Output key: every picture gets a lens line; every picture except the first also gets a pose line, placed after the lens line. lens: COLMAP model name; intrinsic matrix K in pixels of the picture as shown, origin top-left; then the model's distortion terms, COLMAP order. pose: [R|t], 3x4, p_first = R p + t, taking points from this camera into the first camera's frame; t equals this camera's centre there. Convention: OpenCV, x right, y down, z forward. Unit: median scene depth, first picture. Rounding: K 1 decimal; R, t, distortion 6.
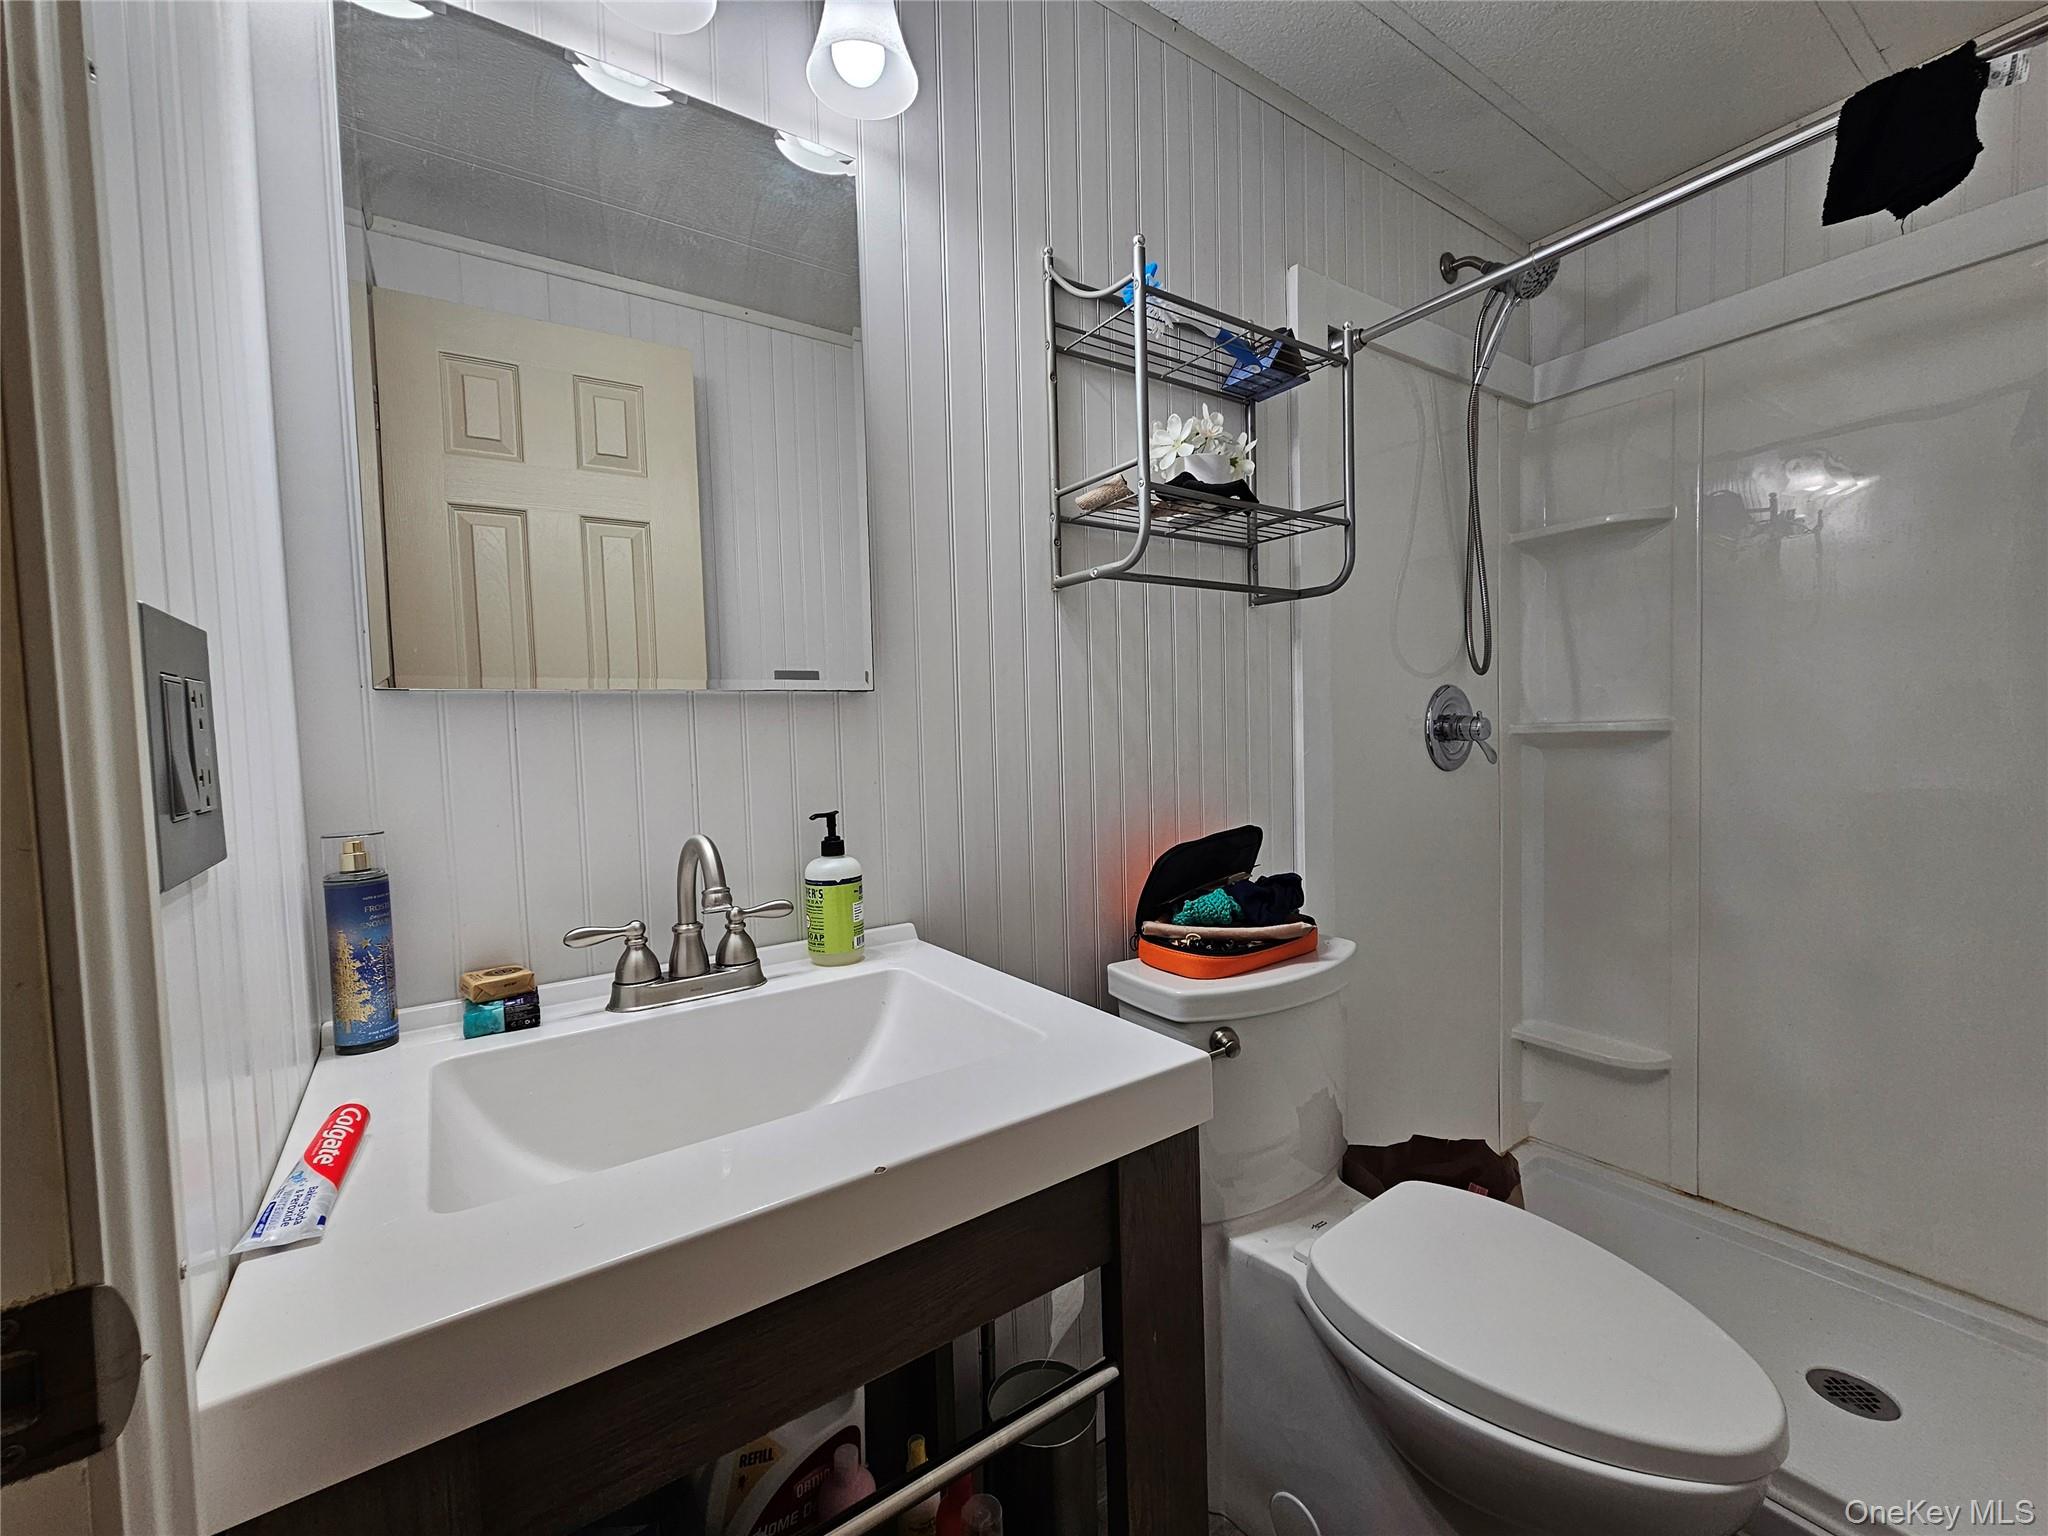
lens RADIAL K [[840.4, 0, 1030.6], [0, 840.4, 775.1], [0, 0, 1]] dist [0.000957, 0.000251]
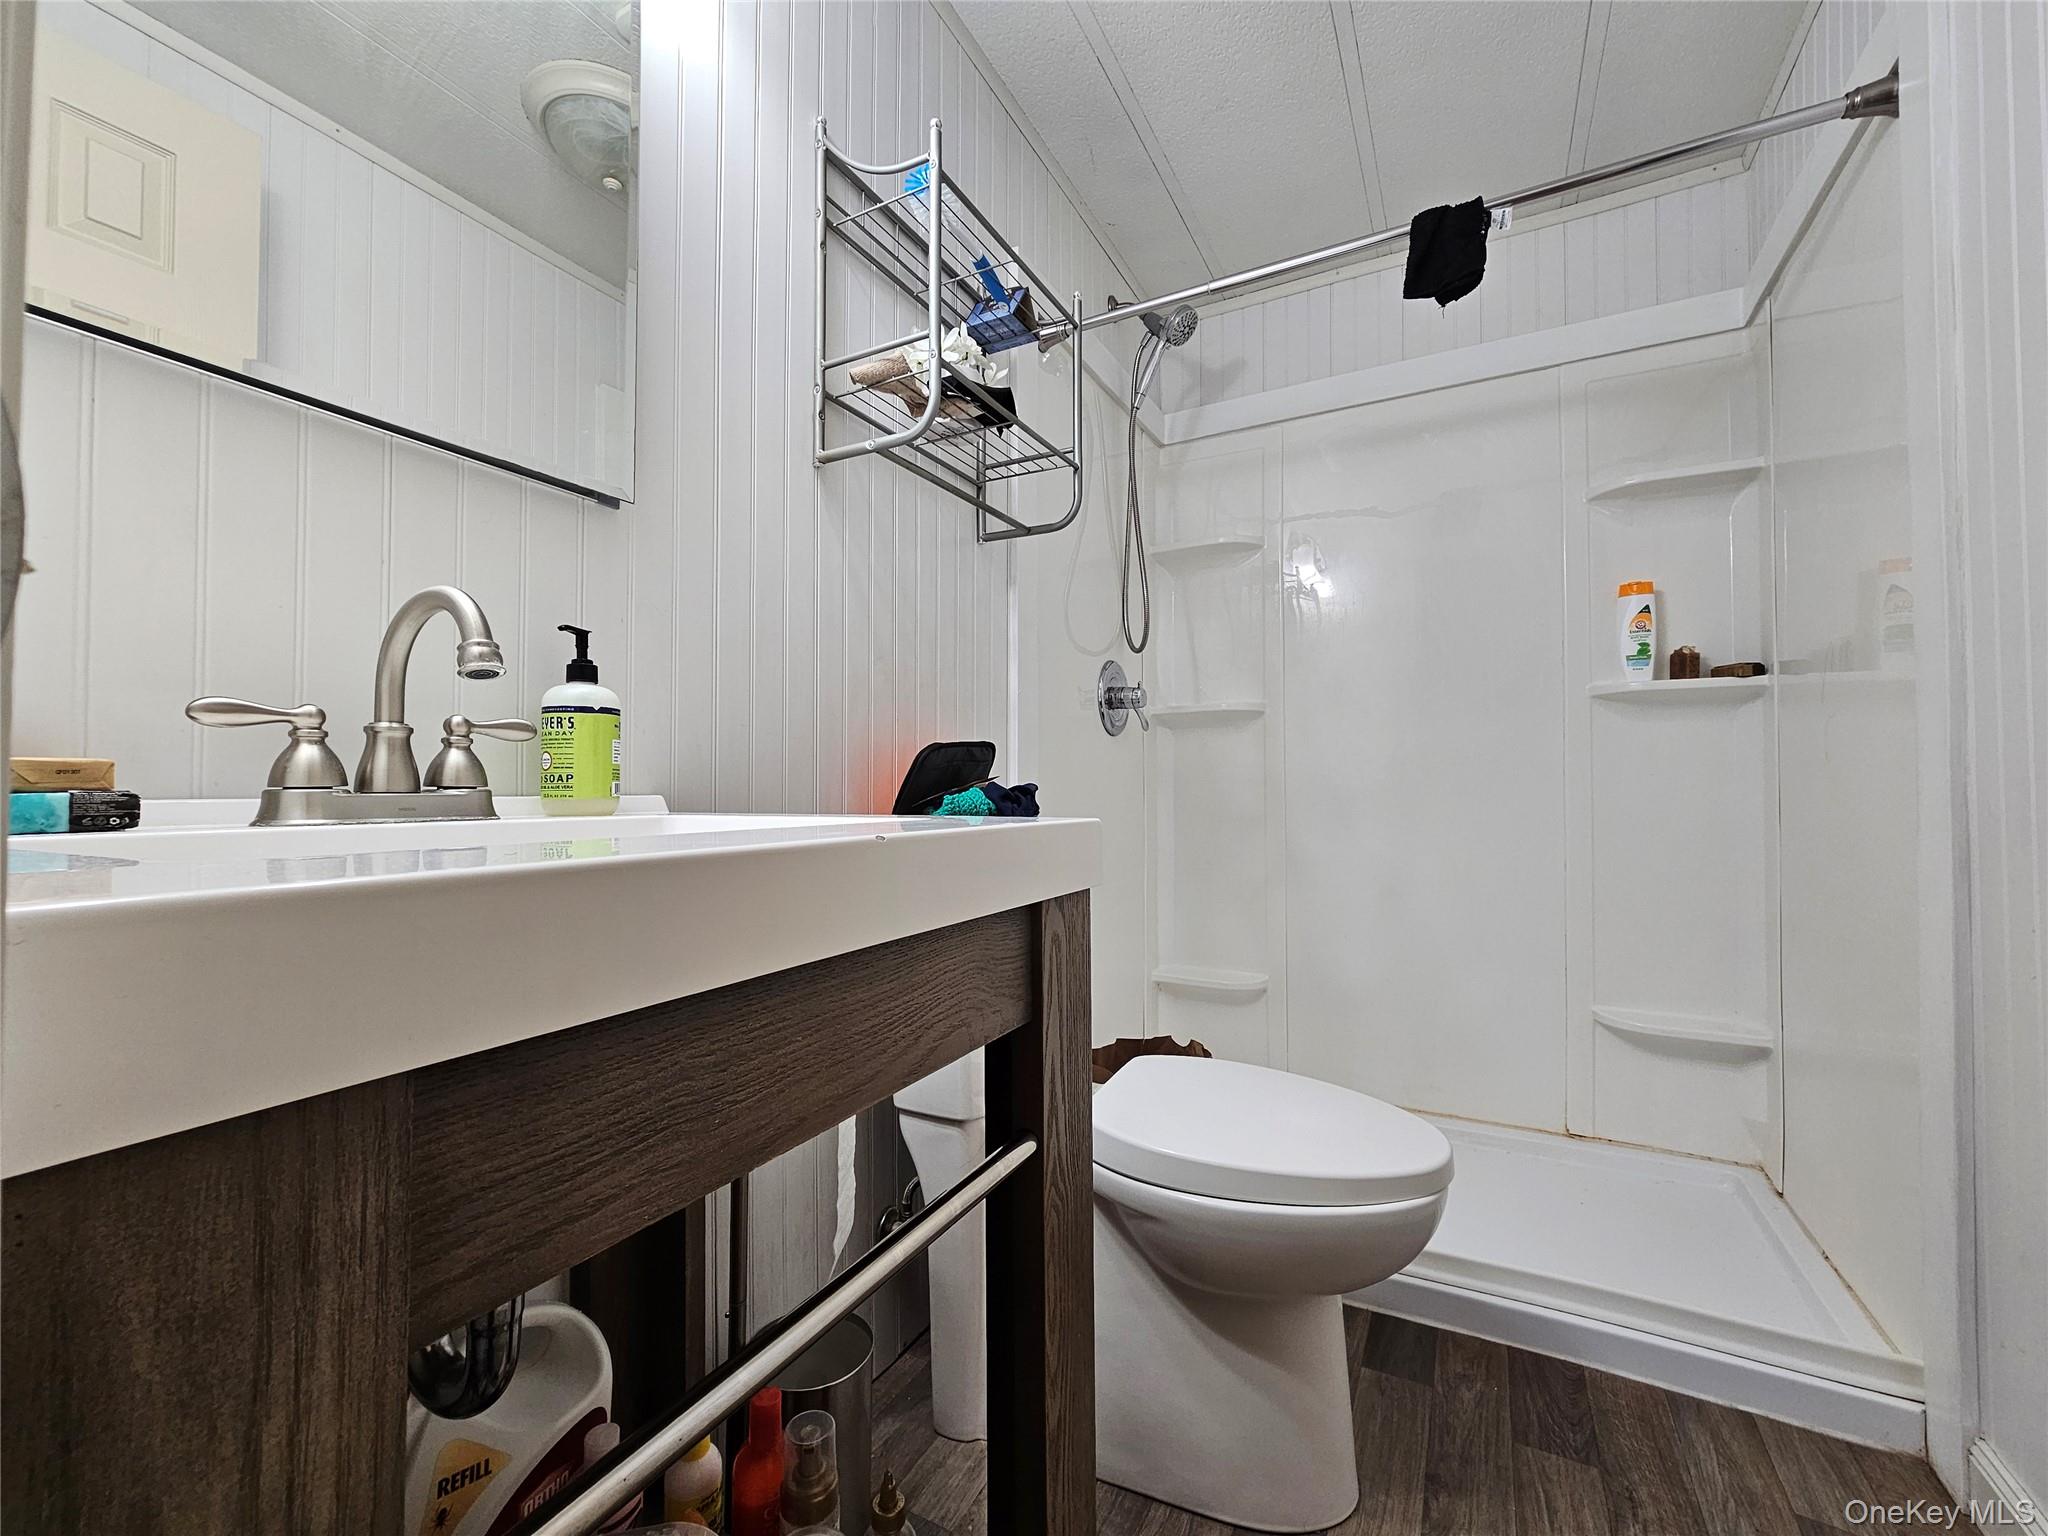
lens RADIAL K [[840.4, 0, 1031.3], [0, 840.4, 768.4], [0, 0, 1]] dist [0.002622, -0.003720]
pose [[0.887466, 0.037705, 0.459328, -0.178772], [-0.001539, 0.996885, -0.078858, 0.193924], [-0.460870, 0.069277, 0.884759, 0.081031]]
